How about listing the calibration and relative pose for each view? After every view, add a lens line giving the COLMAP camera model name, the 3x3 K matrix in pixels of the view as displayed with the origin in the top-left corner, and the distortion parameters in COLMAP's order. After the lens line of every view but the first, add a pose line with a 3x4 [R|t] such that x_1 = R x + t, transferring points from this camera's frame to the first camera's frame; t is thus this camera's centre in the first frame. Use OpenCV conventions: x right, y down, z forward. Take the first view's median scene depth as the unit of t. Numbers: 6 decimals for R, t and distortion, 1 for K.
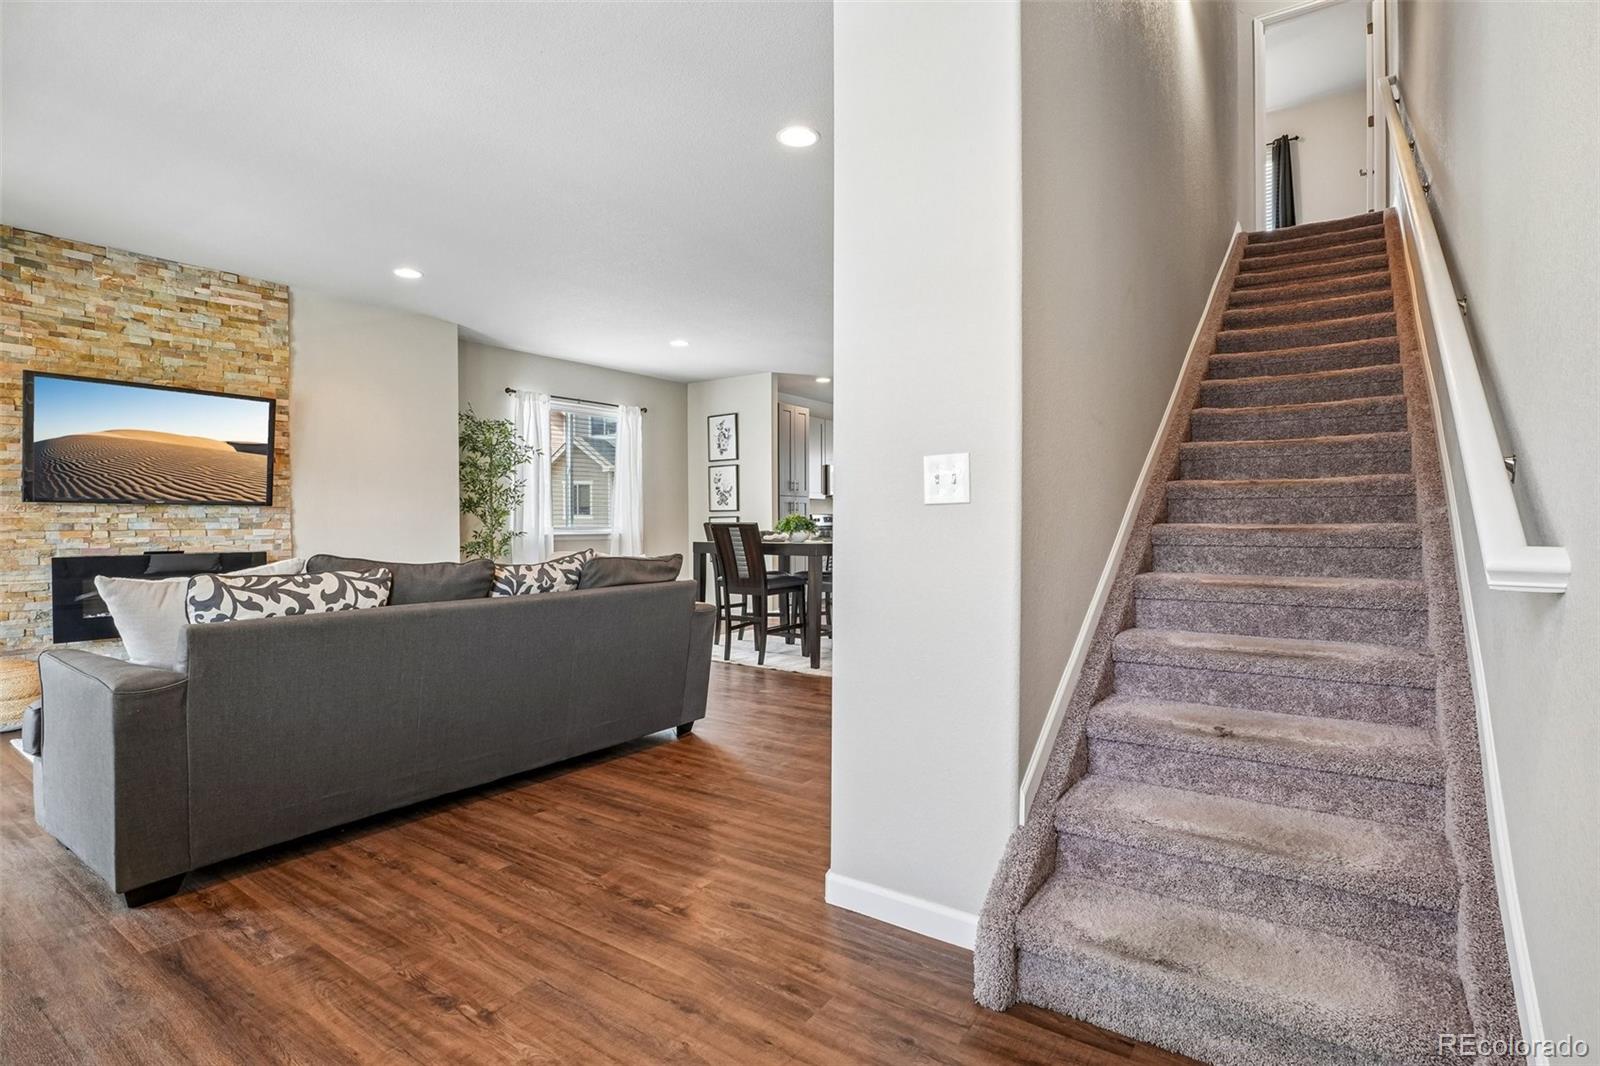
lens RADIAL K [[790.8, 0, 785.3], [0, 790.8, 534.0], [0, 0, 1]] dist [-0.021571, 0.009460]
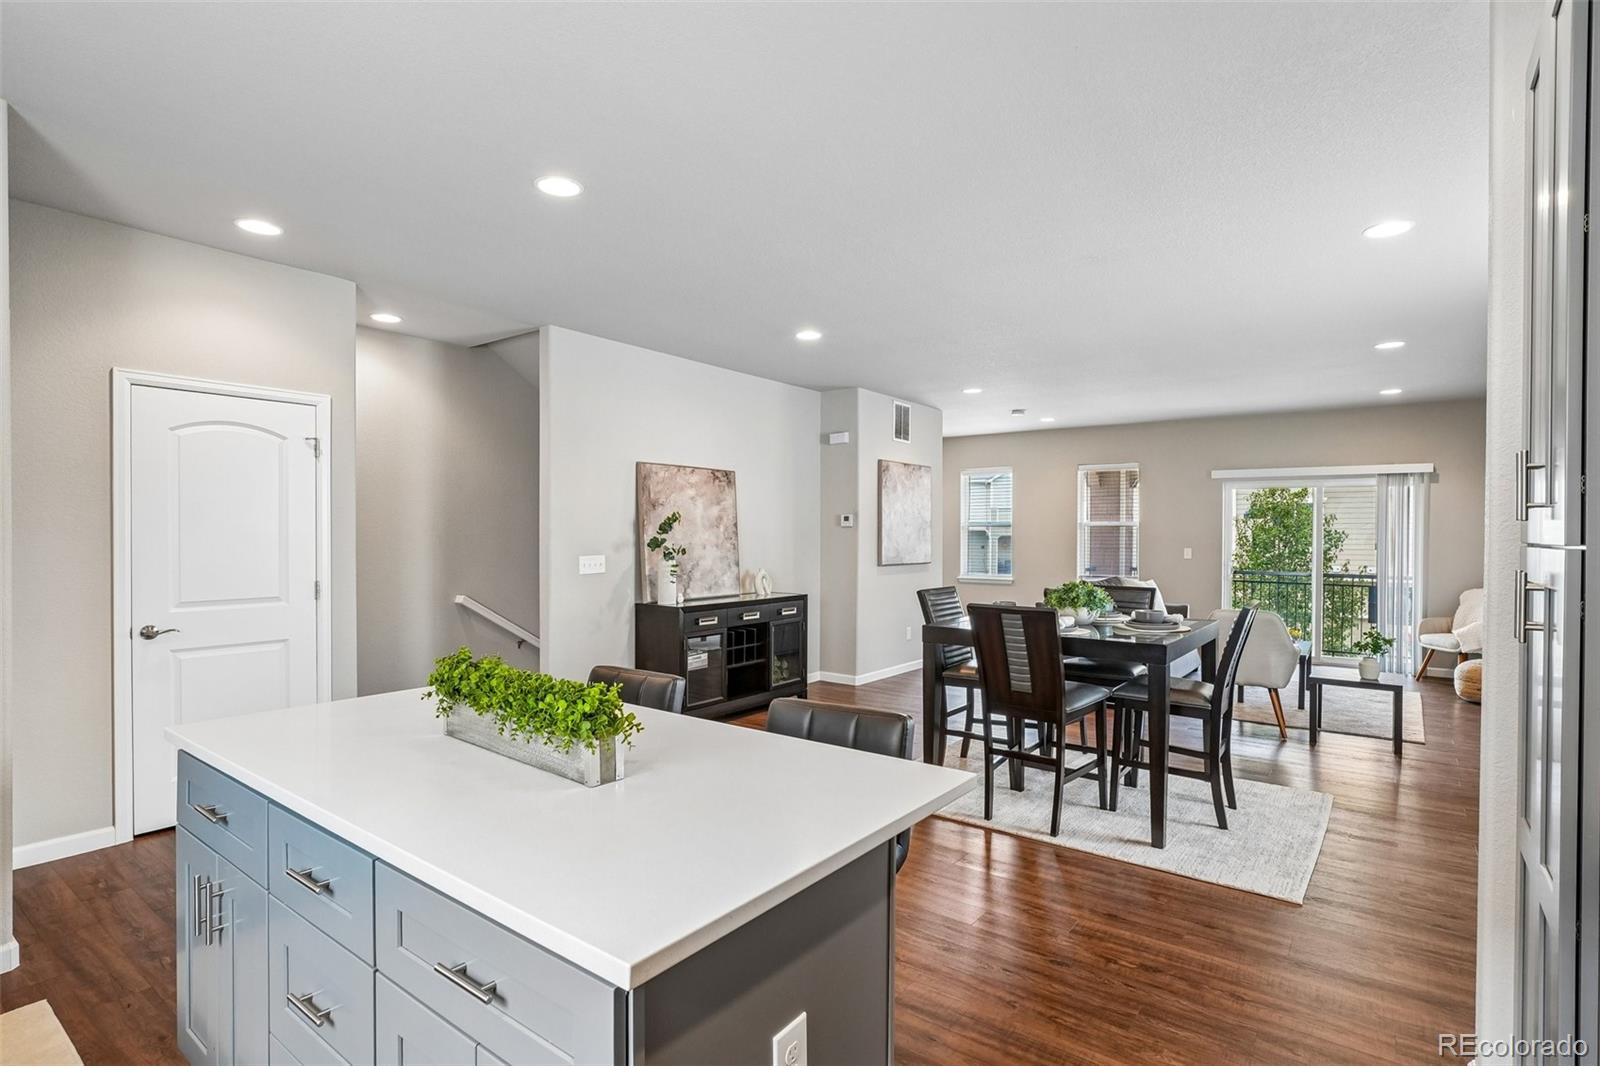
lens RADIAL K [[790.8, 0, 795.8], [0, 790.8, 537.2], [0, 0, 1]] dist [-0.021571, 0.009460]
pose [[-0.999330, 0.001535, 0.036566, 0.282061], [0.002144, 0.999860, 0.016603, -0.085654], [-0.036535, 0.016670, -0.999193, 2.012648]]
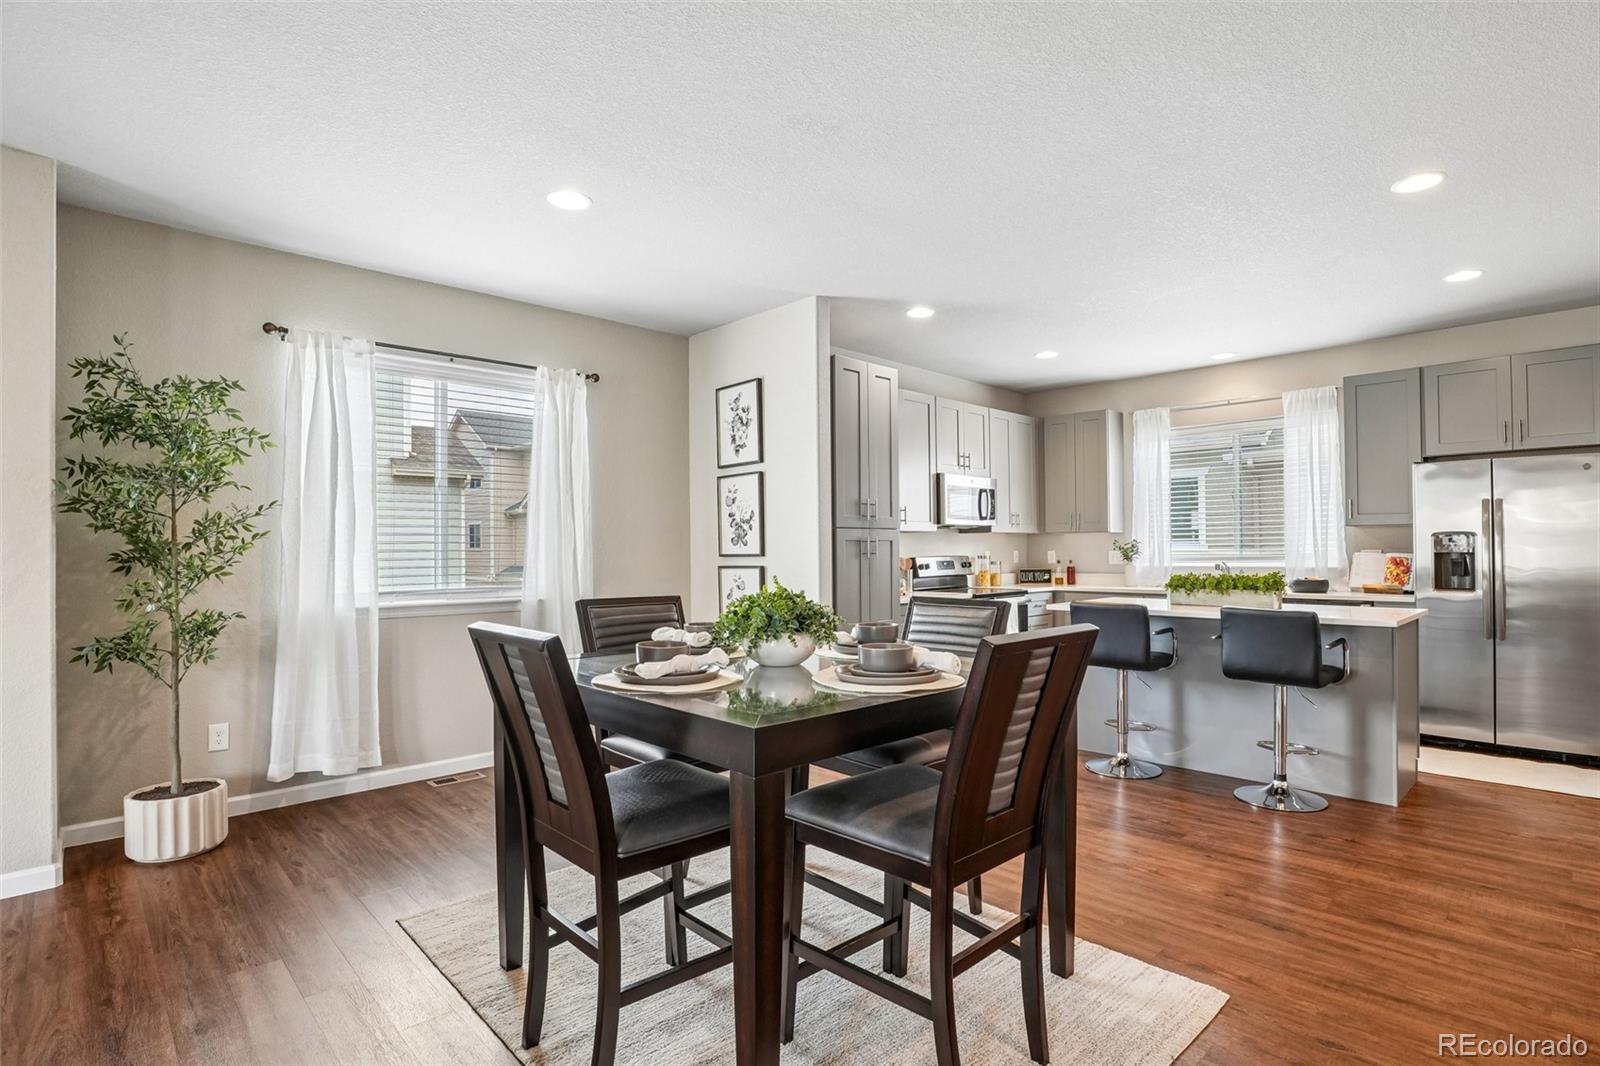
lens RADIAL K [[790.8, 0, 816.8], [0, 790.8, 541.4], [0, 0, 1]] dist [-0.021571, 0.009460]
pose [[0.986503, -0.005265, -0.163656, 0.113621], [0.001247, 0.999696, -0.024643, -0.043162], [0.163736, 0.024106, 0.986210, 0.783380]]
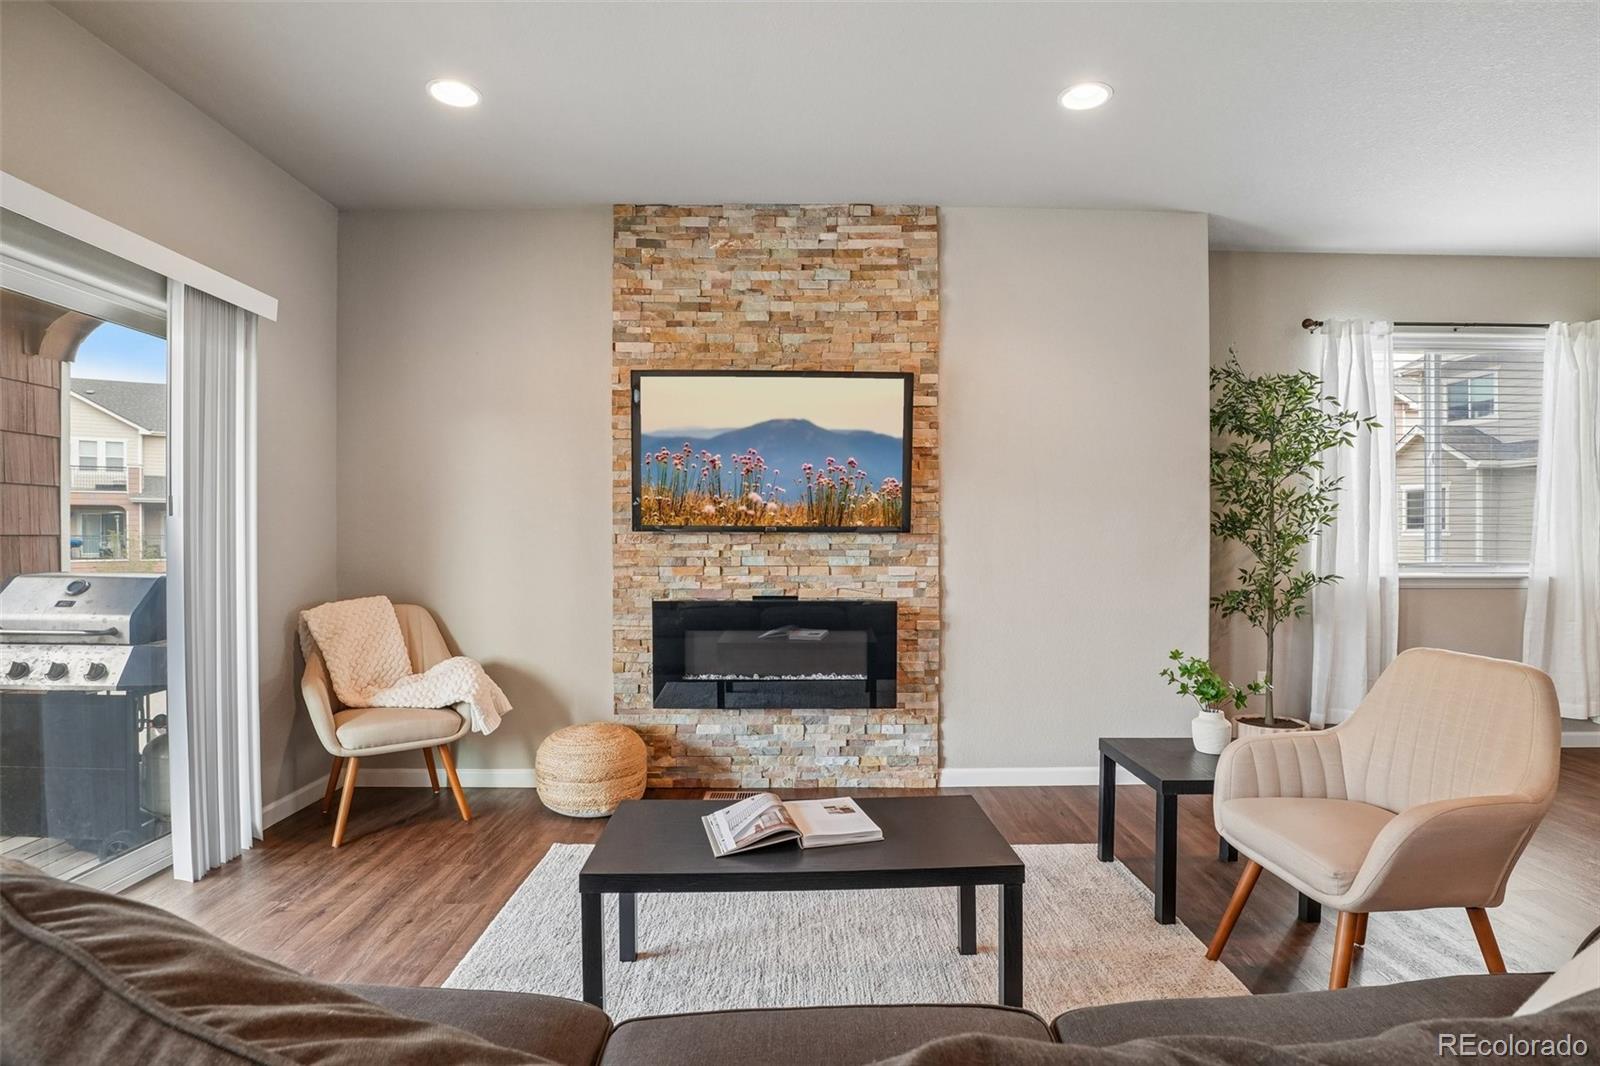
lens RADIAL K [[790.8, 0, 805.1], [0, 790.8, 532.1], [0, 0, 1]] dist [-0.021571, 0.009460]
pose [[0.604379, -0.000626, -0.796697, -0.164153], [-0.014232, 0.999832, -0.011583, -0.026455], [0.796570, 0.018339, 0.604268, 0.509639]]
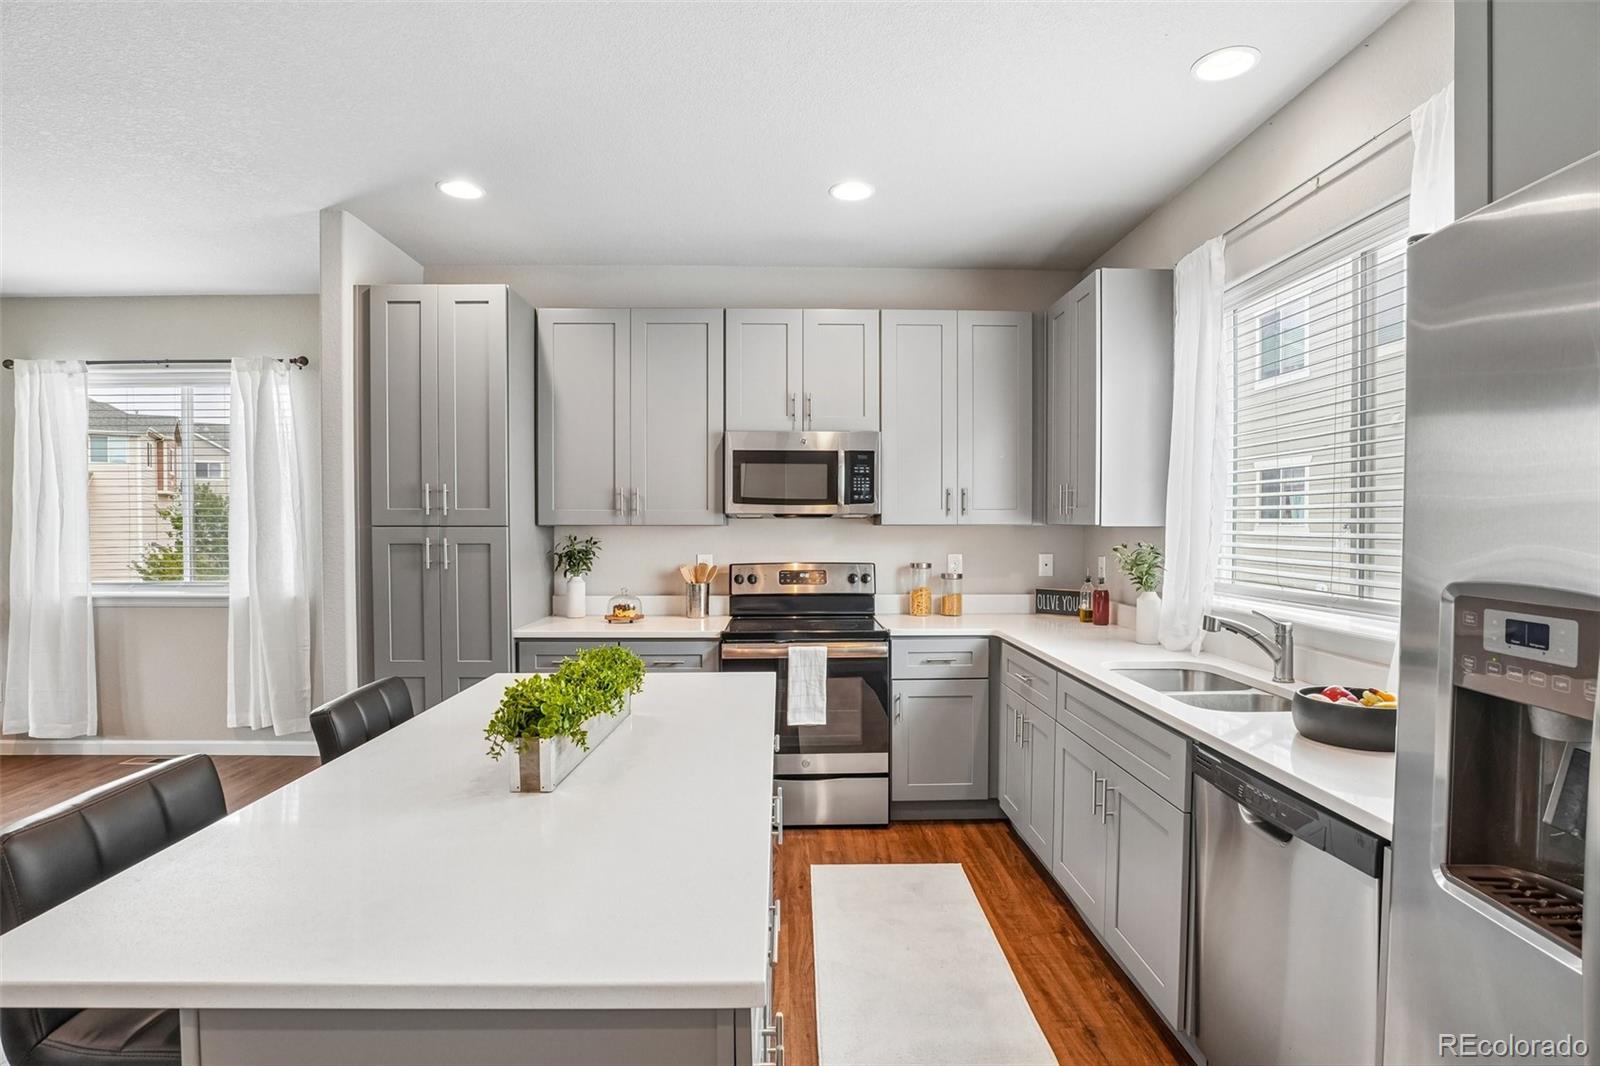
lens RADIAL K [[790.8, 0, 798.4], [0, 790.8, 539.2], [0, 0, 1]] dist [-0.021571, 0.009460]
pose [[0.604474, 0.020031, -0.796373, 0.719978], [-0.013273, 0.999798, 0.015073, -0.085320], [0.796514, 0.001459, 0.604618, 1.568600]]
